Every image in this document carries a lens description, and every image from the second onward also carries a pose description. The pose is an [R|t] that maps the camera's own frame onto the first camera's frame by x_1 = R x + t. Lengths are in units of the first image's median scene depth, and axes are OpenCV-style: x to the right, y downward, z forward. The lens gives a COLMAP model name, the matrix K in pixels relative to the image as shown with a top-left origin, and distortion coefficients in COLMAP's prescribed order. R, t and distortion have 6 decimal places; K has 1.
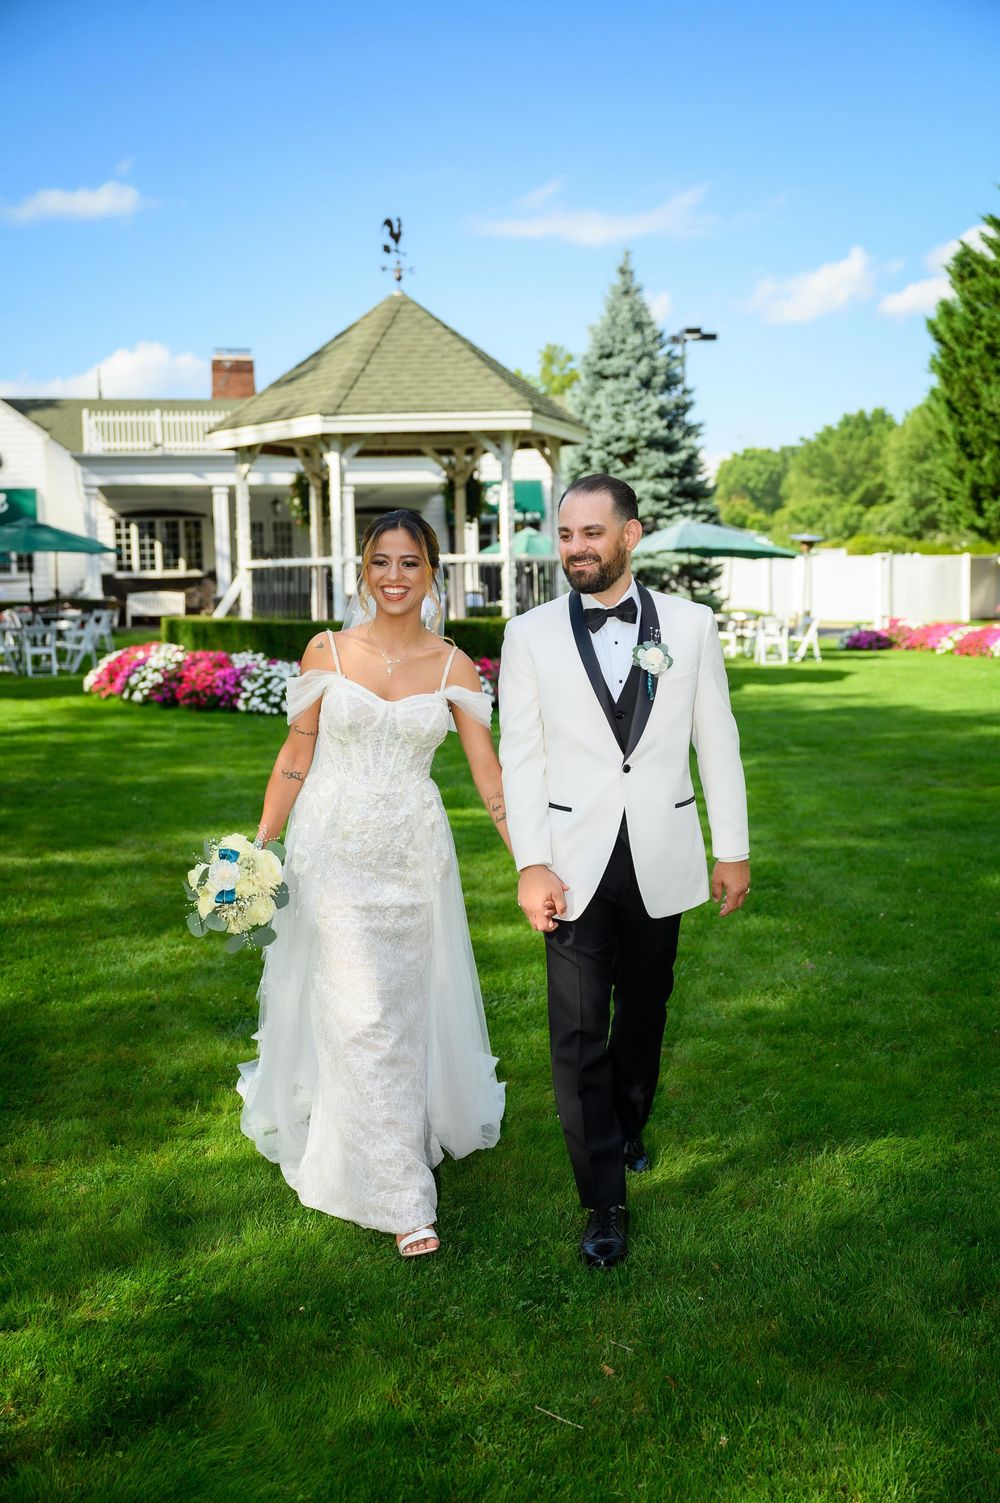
lens RADIAL K [[1547.8, 0, 500.0], [0, 1547.8, 751.5], [0, 0, 1]] dist [0.000370, 0.003798]
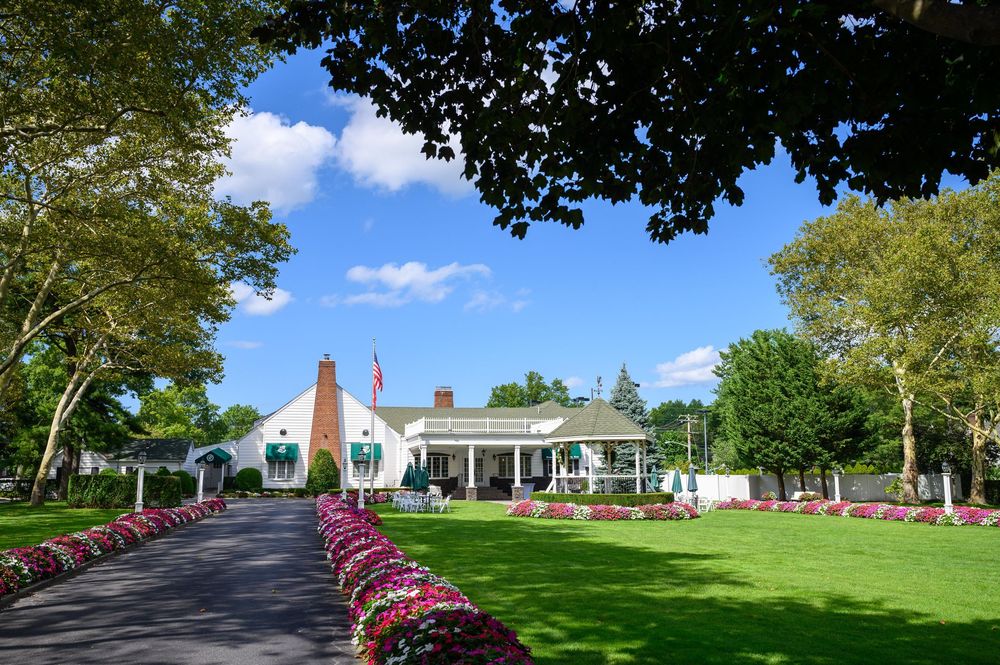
lens RADIAL K [[850.2, 0, 500.0], [0, 850.2, 332.5], [0, 0, 1]] dist [-0.001368, -0.000317]
pose [[0.998968, 0.020034, 0.040774, -0.171883], [-0.007721, 0.959325, -0.282199, 0.046263], [-0.044769, 0.281593, 0.958489, -0.394806]]
